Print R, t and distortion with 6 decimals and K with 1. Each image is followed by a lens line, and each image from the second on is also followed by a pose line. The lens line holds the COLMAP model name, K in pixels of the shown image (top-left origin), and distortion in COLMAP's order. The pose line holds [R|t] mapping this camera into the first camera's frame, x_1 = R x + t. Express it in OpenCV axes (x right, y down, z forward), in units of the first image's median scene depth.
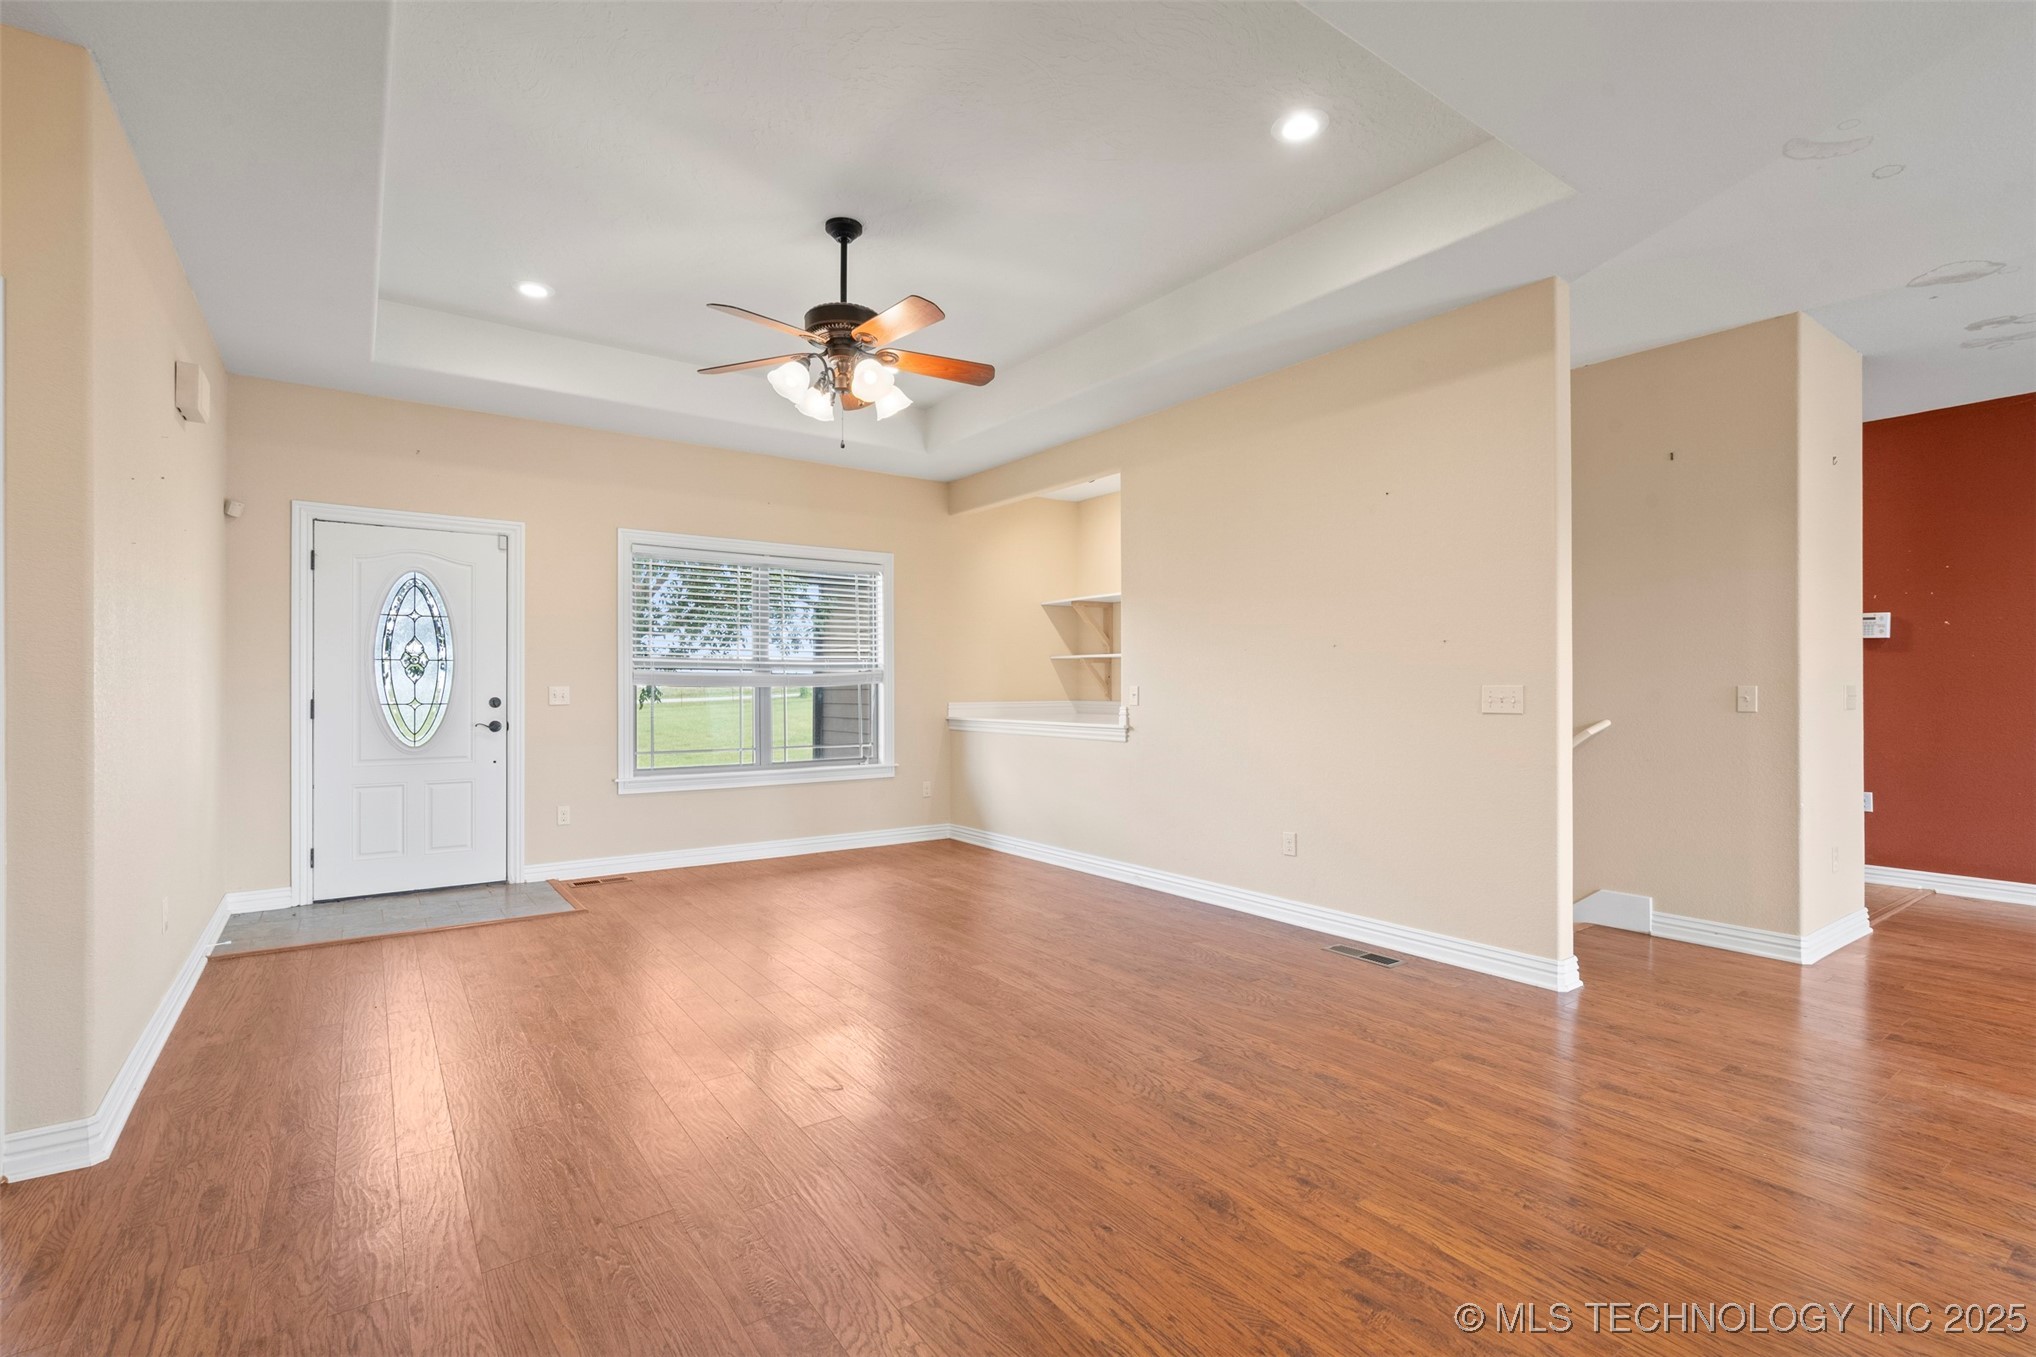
lens RADIAL K [[923.4, 0, 1012.2], [0, 923.4, 680.6], [0, 0, 1]] dist [-0.006118, 0.001336]
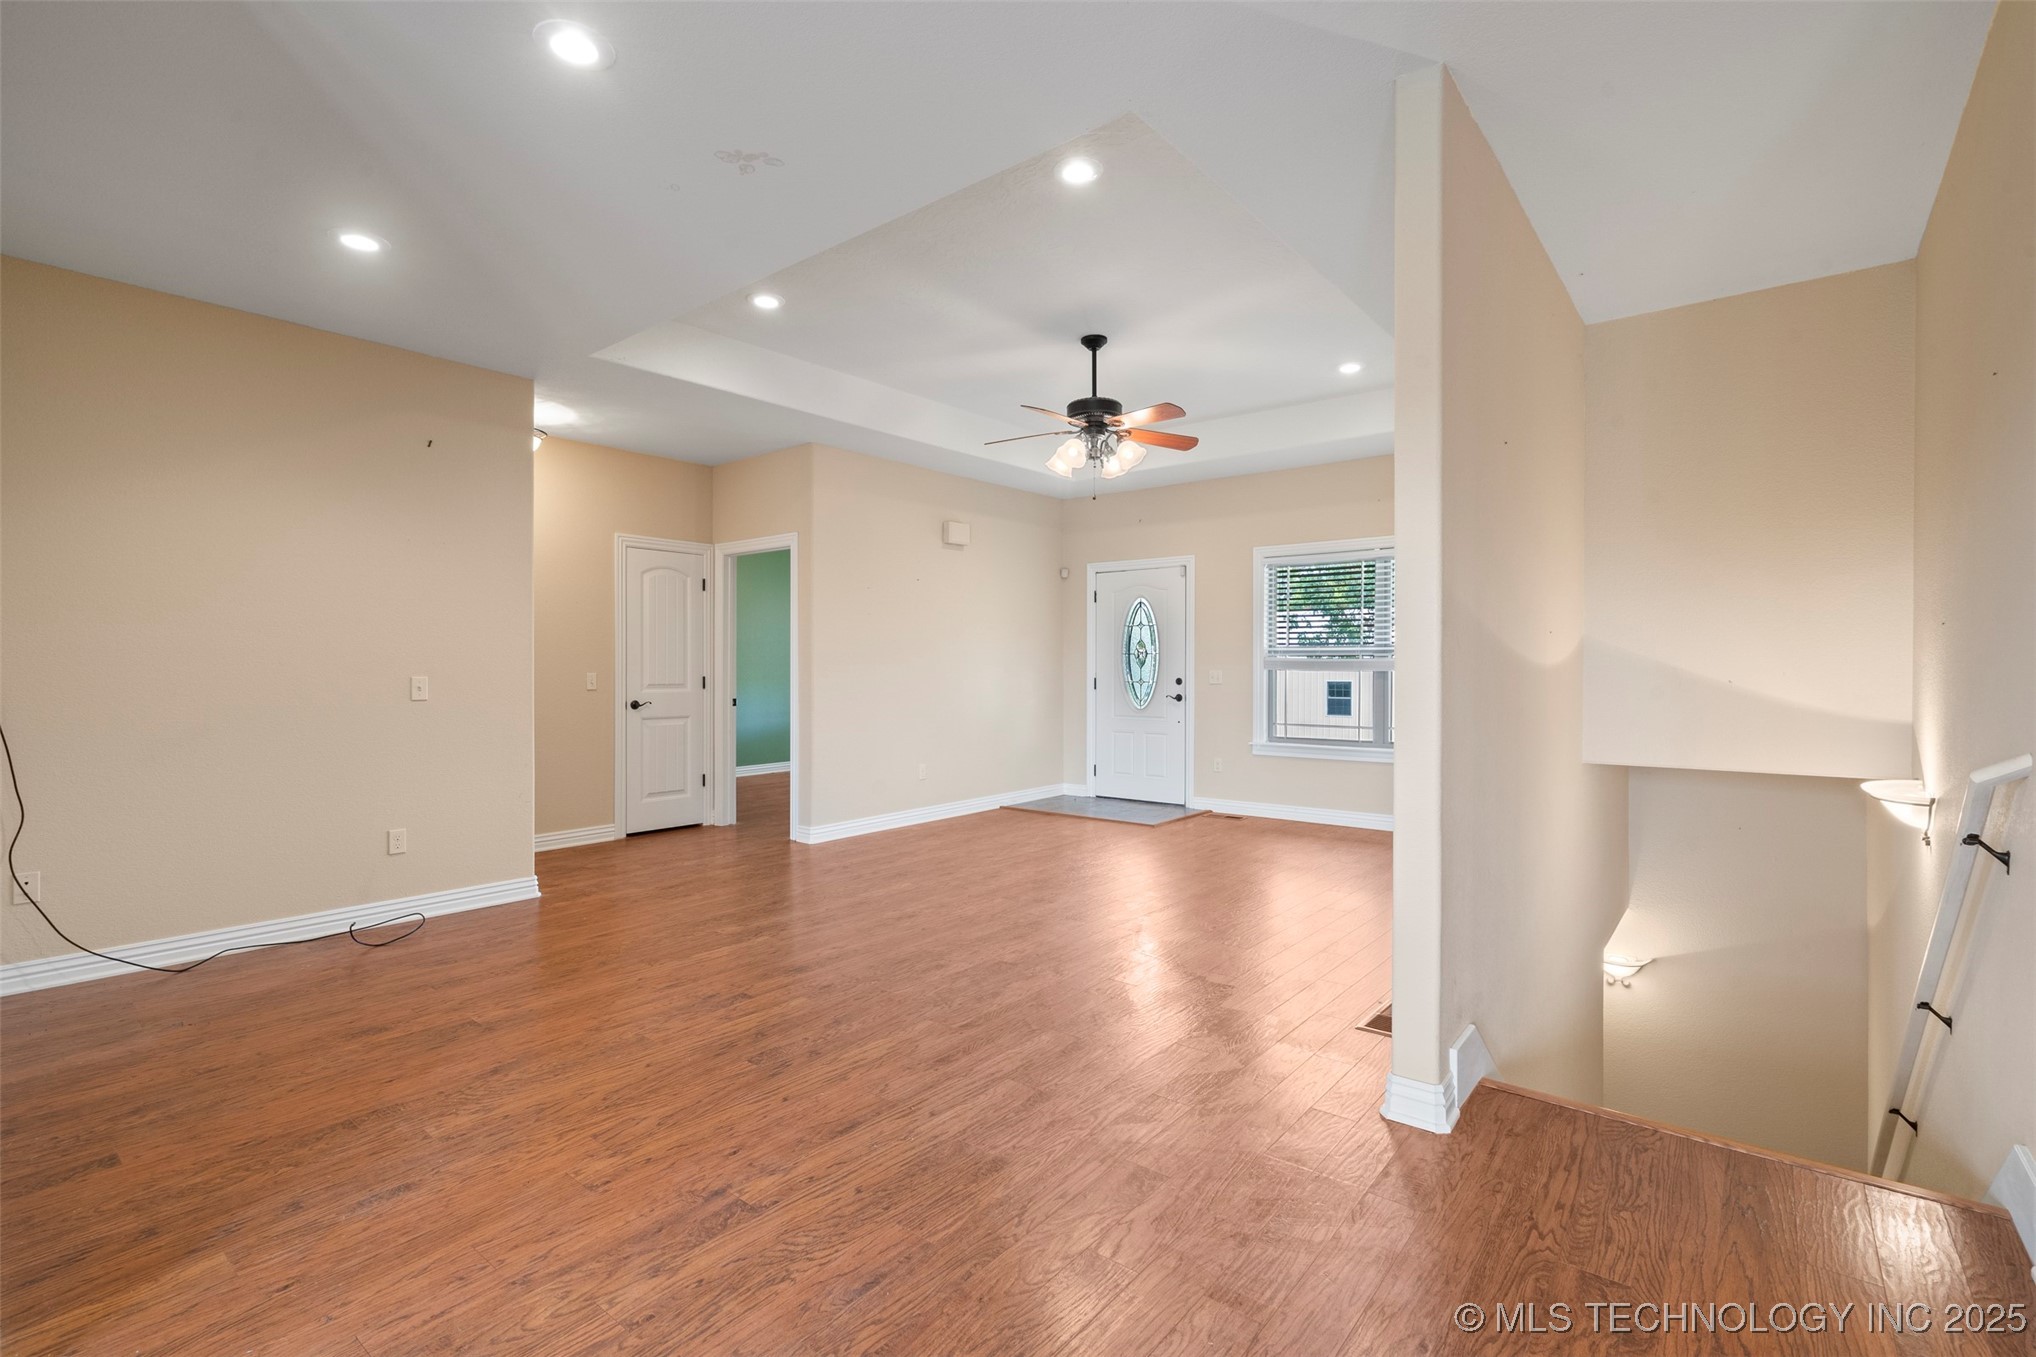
lens RADIAL K [[932.9, 0, 1017.5], [0, 932.9, 667.5], [0, 0, 1]] dist [0.001512, 0.000224]
pose [[0.269467, 0.002012, -0.963007, 1.512243], [0.005349, 0.999979, 0.003586, -0.009604], [0.962995, -0.006117, 0.269451, 0.683335]]
